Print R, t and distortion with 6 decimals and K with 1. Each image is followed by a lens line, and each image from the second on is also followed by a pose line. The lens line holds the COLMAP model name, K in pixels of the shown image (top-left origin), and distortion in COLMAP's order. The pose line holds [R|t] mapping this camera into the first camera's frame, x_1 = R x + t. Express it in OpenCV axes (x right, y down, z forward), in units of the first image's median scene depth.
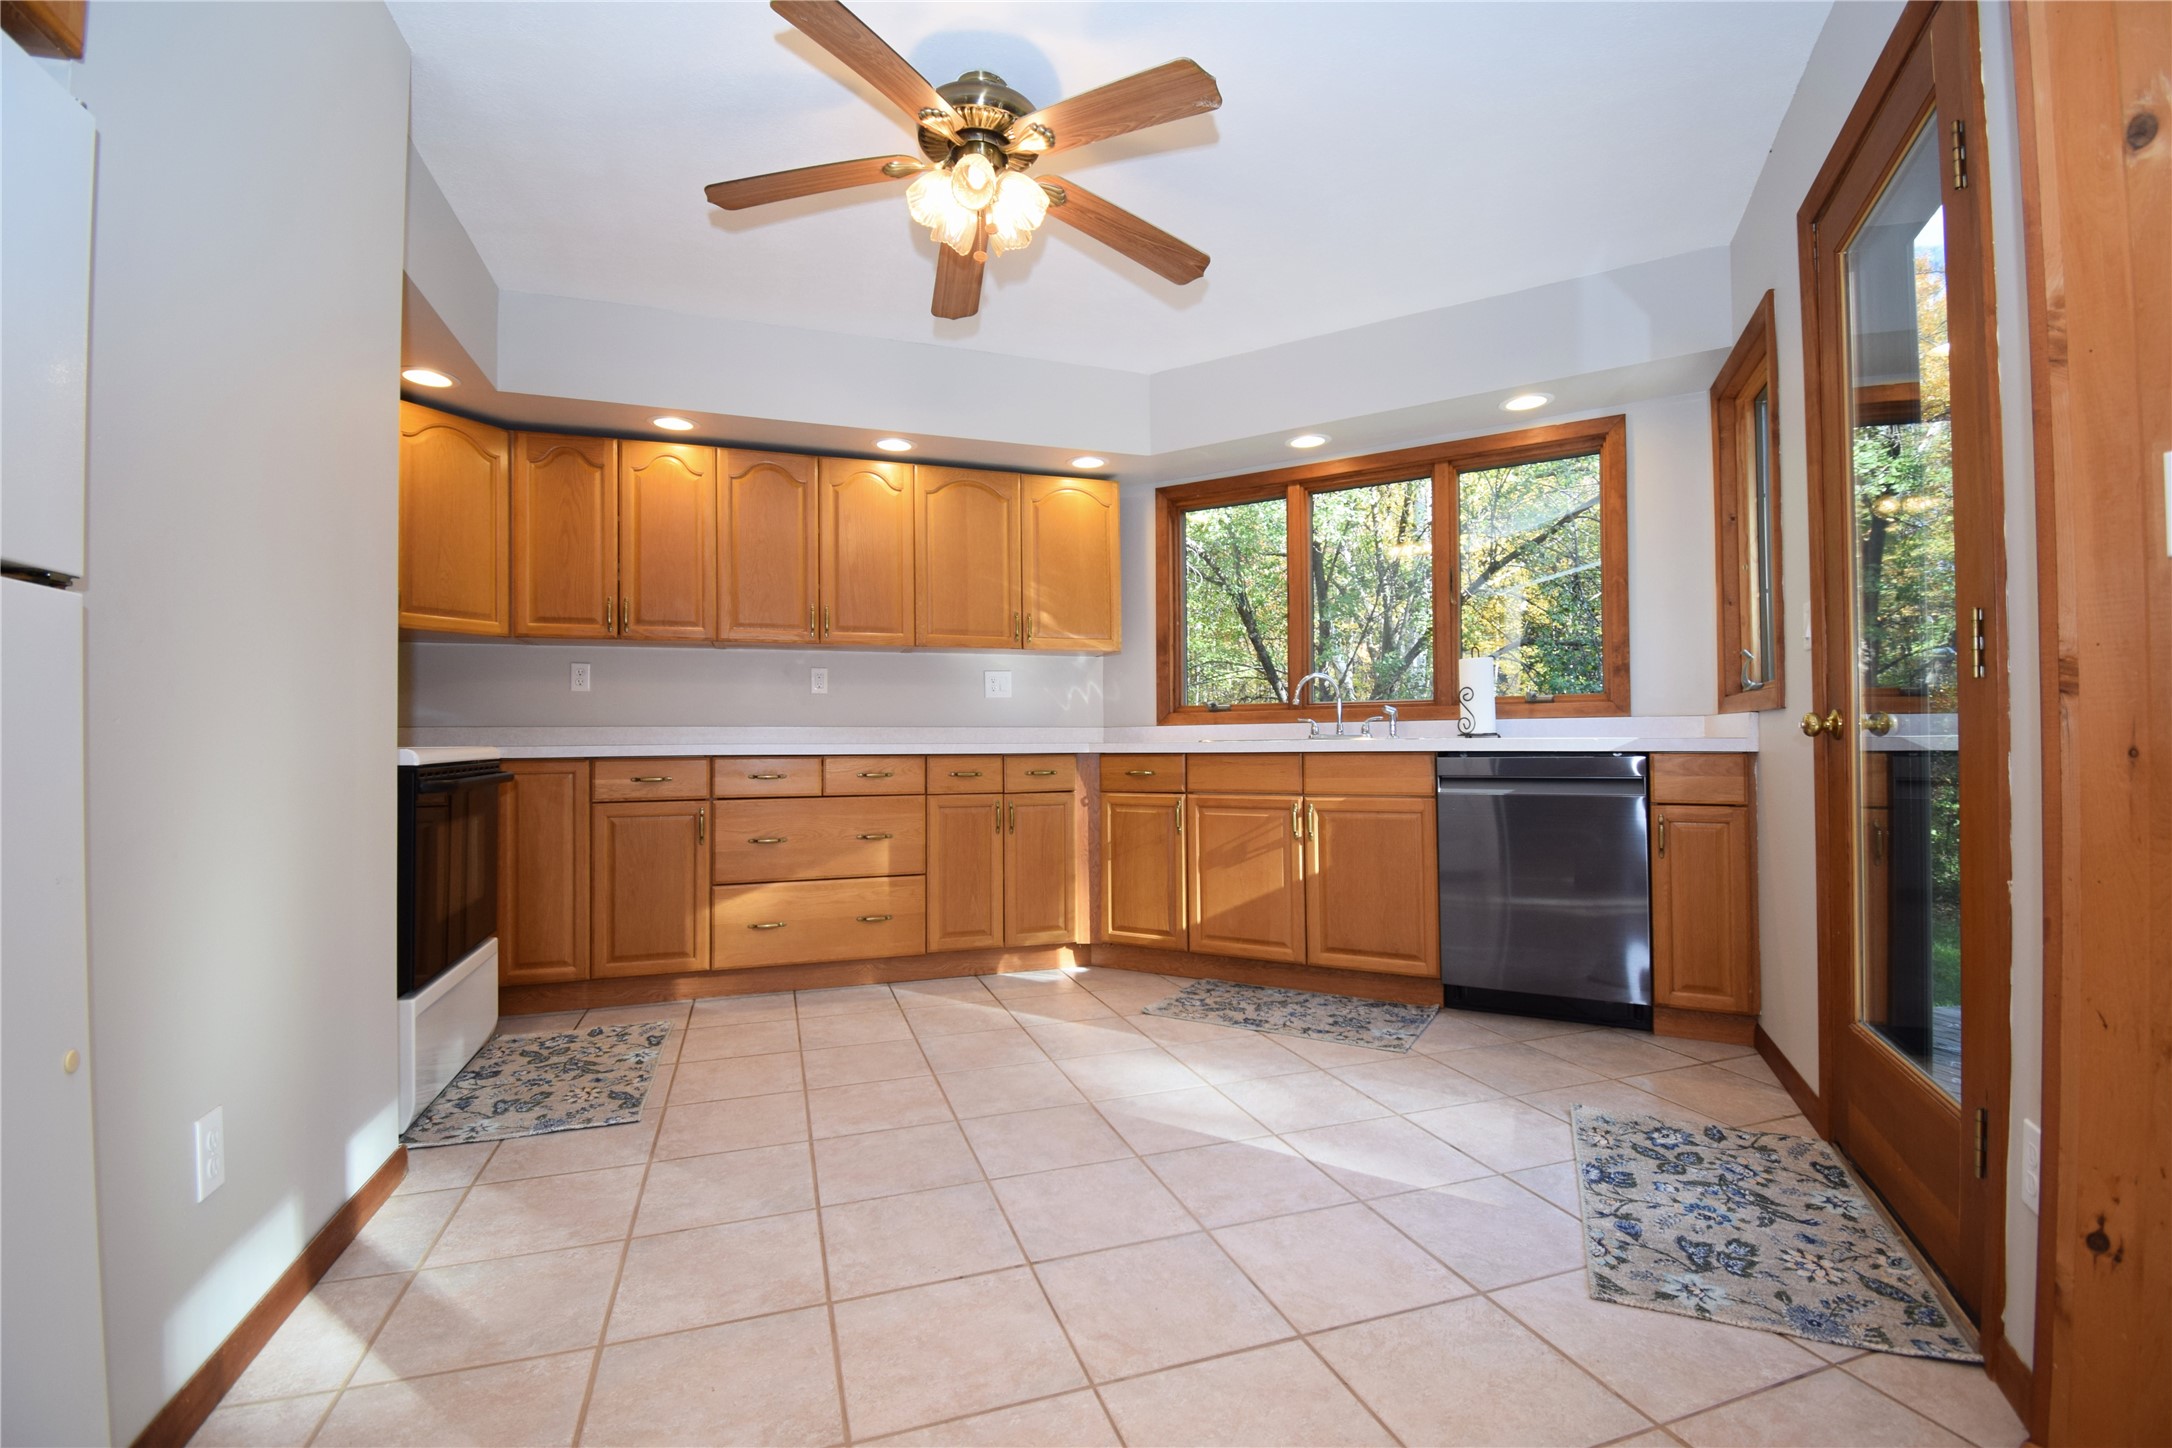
lens RADIAL K [[961.0, 0, 1091.9], [0, 961.0, 724.9], [0, 0, 1]] dist [0.020675, -0.026717]
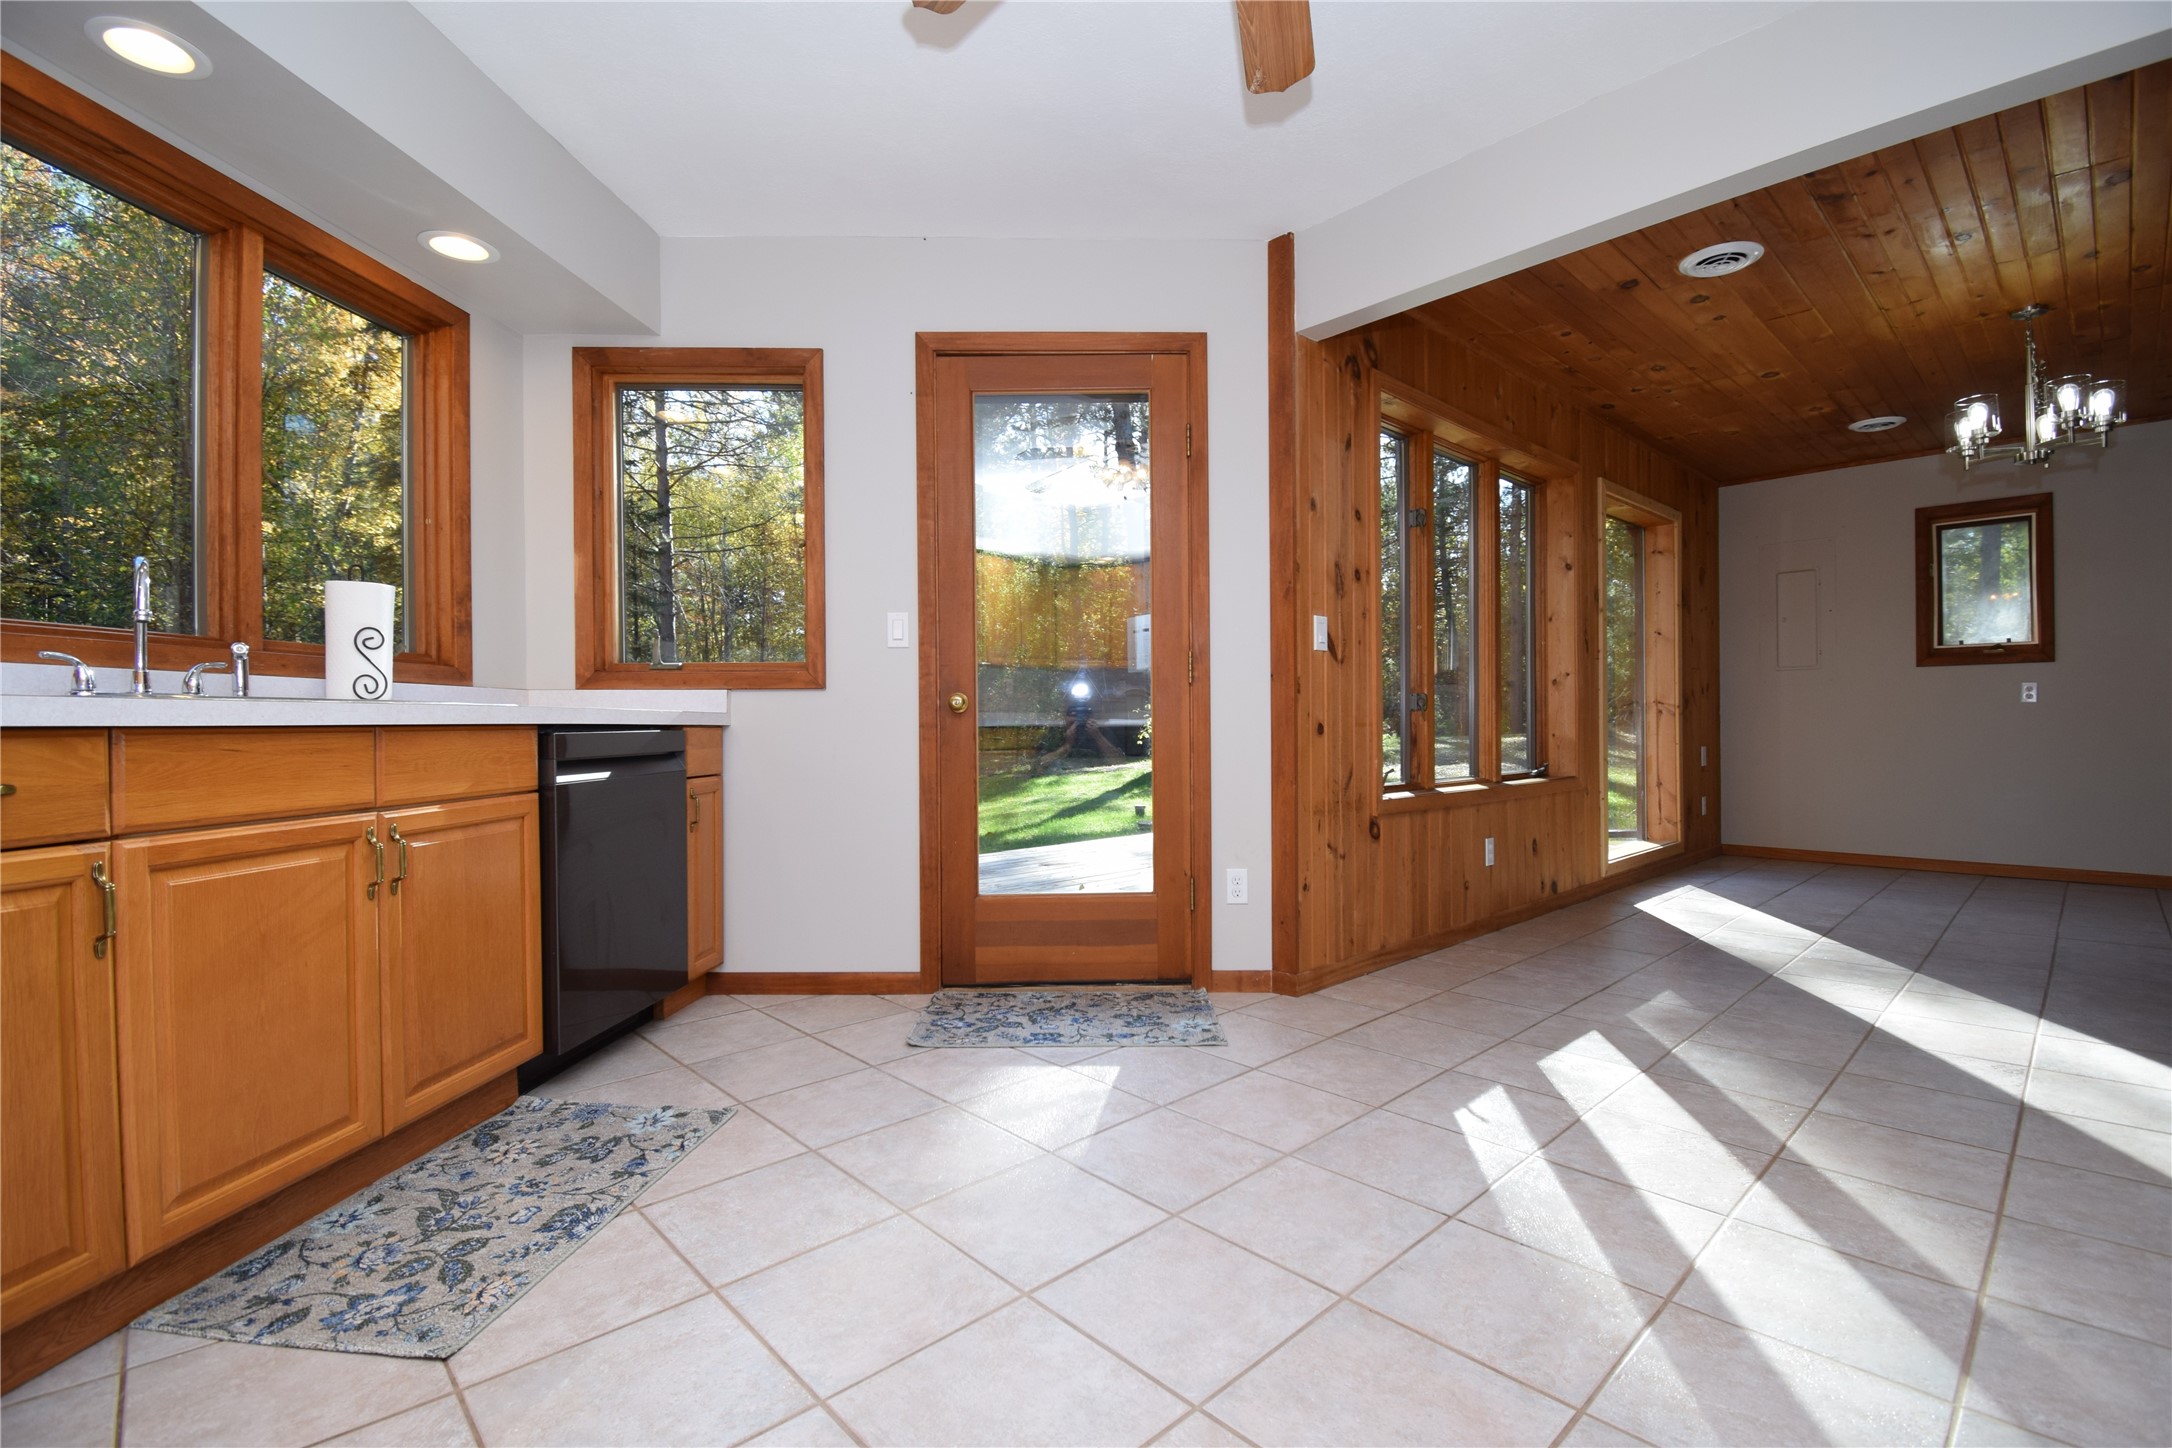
lens RADIAL K [[961.0, 0, 1091.9], [0, 961.0, 724.9], [0, 0, 1]] dist [0.020675, -0.026717]
pose [[-0.413396, 0.010448, 0.910492, -0.399044], [-0.006260, 0.999878, -0.014317, 0.032734], [-0.910530, -0.011618, -0.413280, 0.853805]]
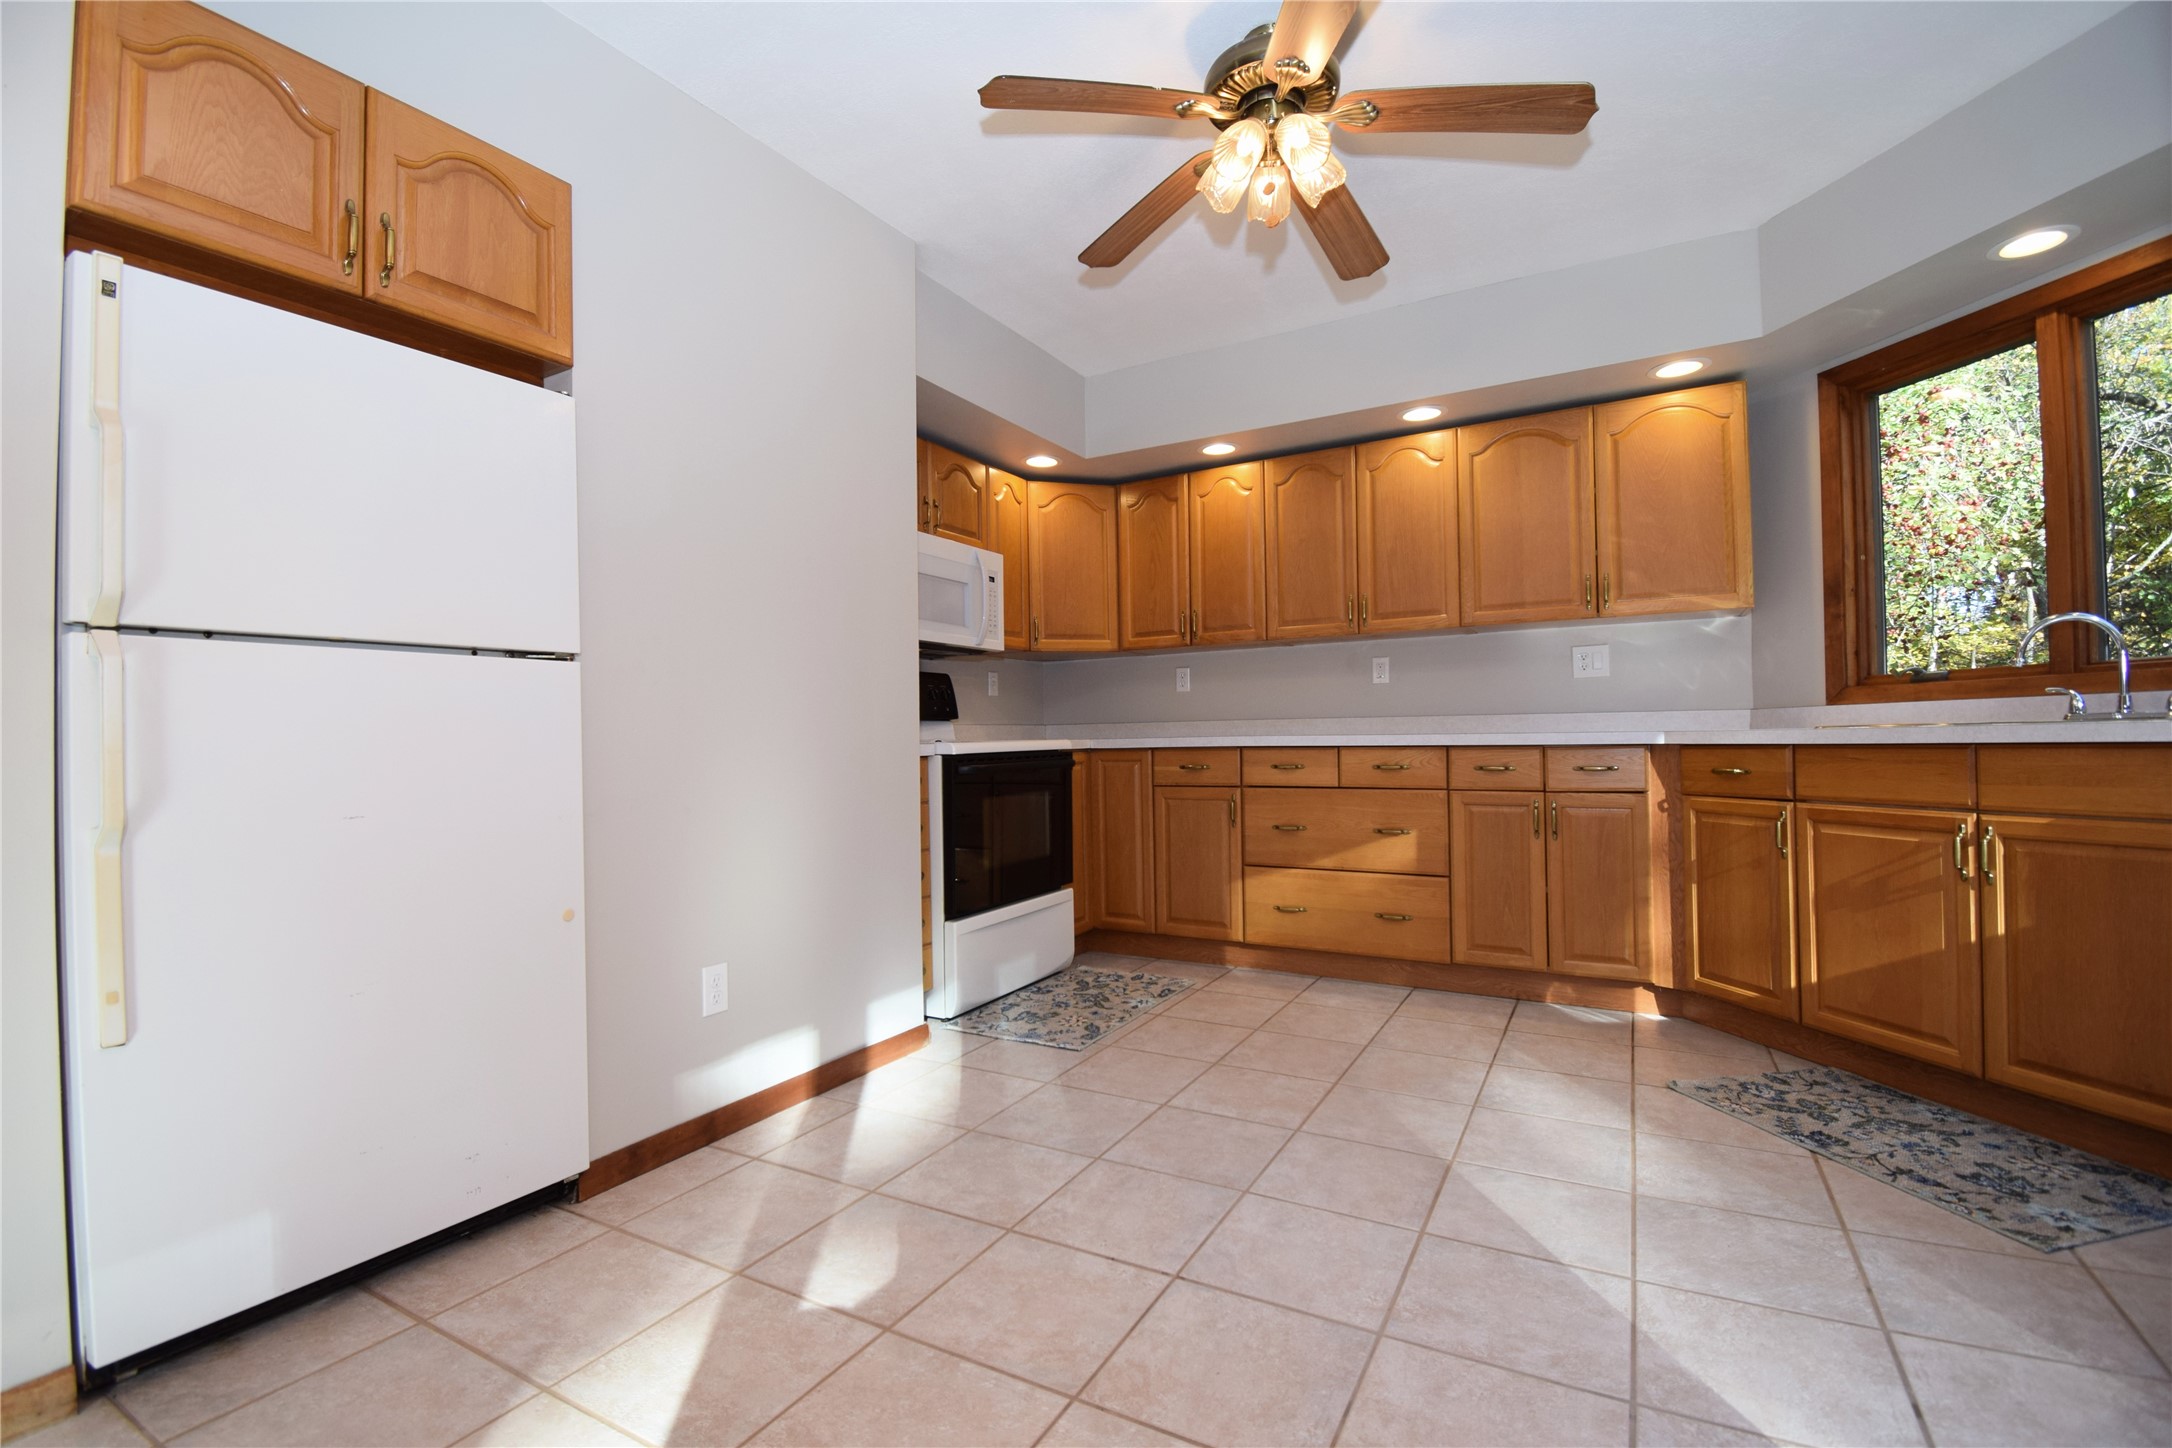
lens RADIAL K [[954.3, 0, 1093.2], [0, 954.3, 725.2], [0, 0, 1]] dist [0.025188, -0.029786]
pose [[0.666697, -0.014173, -0.745194, 0.295393], [0.024225, 0.999703, 0.002660, 0.000637], [0.744935, -0.019826, 0.666842, 0.150068]]
